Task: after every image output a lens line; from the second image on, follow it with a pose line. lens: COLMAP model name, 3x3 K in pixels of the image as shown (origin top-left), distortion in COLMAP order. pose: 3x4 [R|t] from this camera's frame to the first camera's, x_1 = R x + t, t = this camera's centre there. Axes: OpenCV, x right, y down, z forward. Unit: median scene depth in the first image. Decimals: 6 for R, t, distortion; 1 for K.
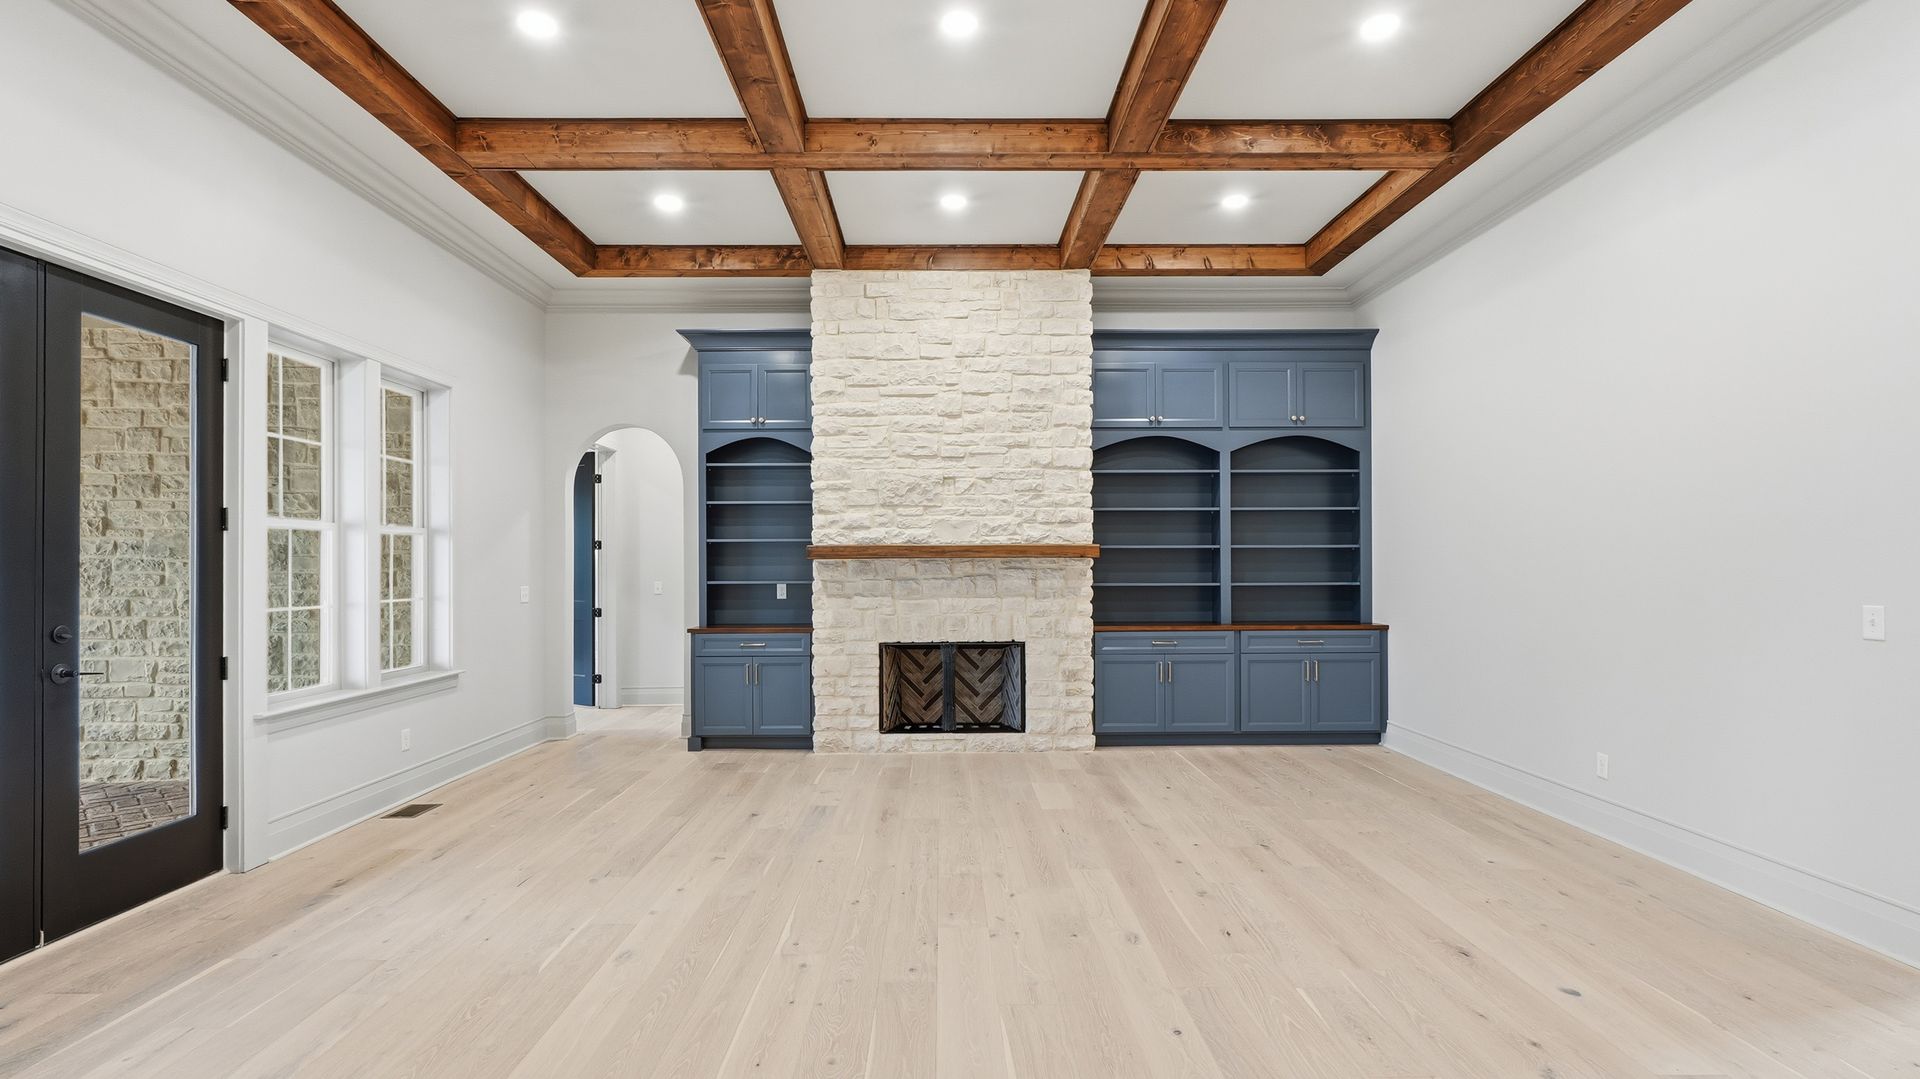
lens RADIAL K [[1151.3, 0, 960.0], [0, 1151.3, 539.5], [0, 0, 1]] dist [-0.000275, 0.000107]
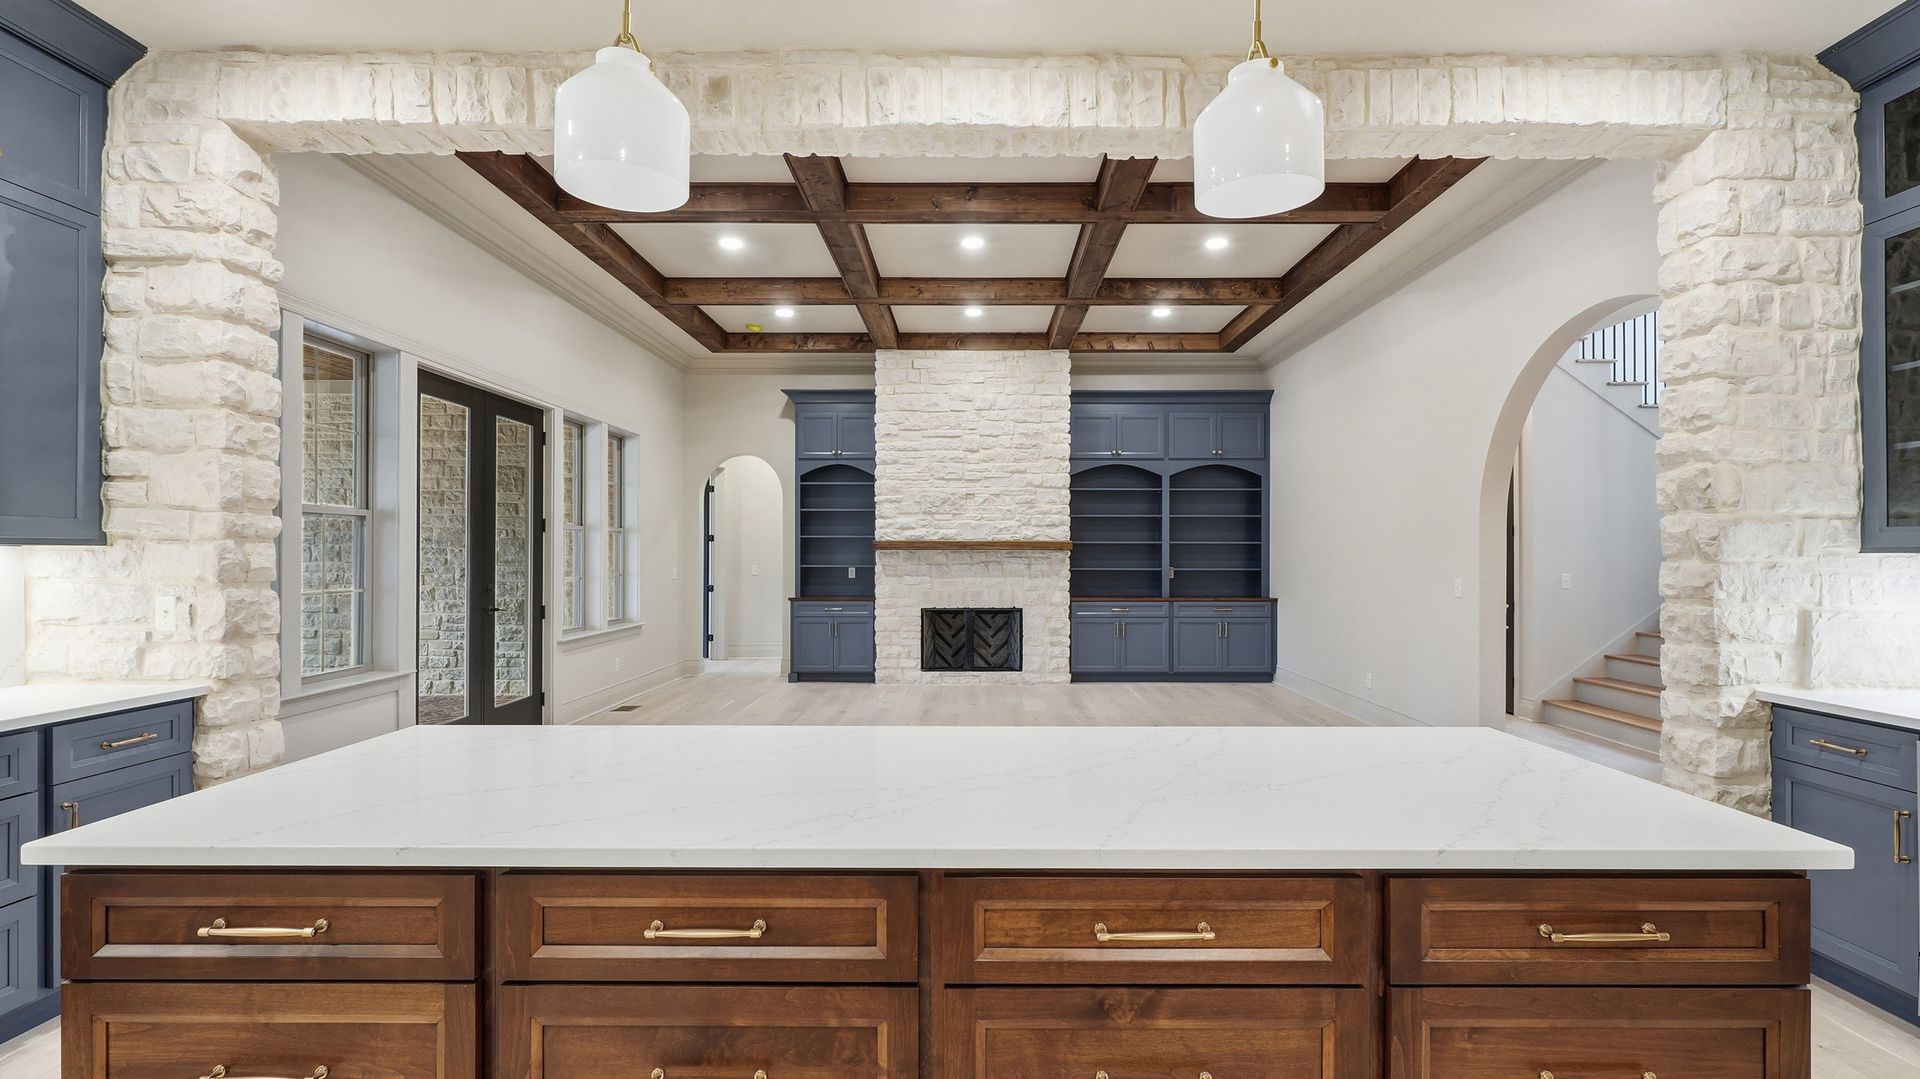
lens RADIAL K [[893.5, 0, 960.0], [0, 893.5, 539.5], [0, 0, 1]] dist [-0.000964, -0.000059]
pose [[0.999675, 0.005404, -0.024925, 0.005806], [-0.005276, 0.999972, 0.005232, -0.002520], [0.024953, -0.005099, 0.999676, -0.118663]]
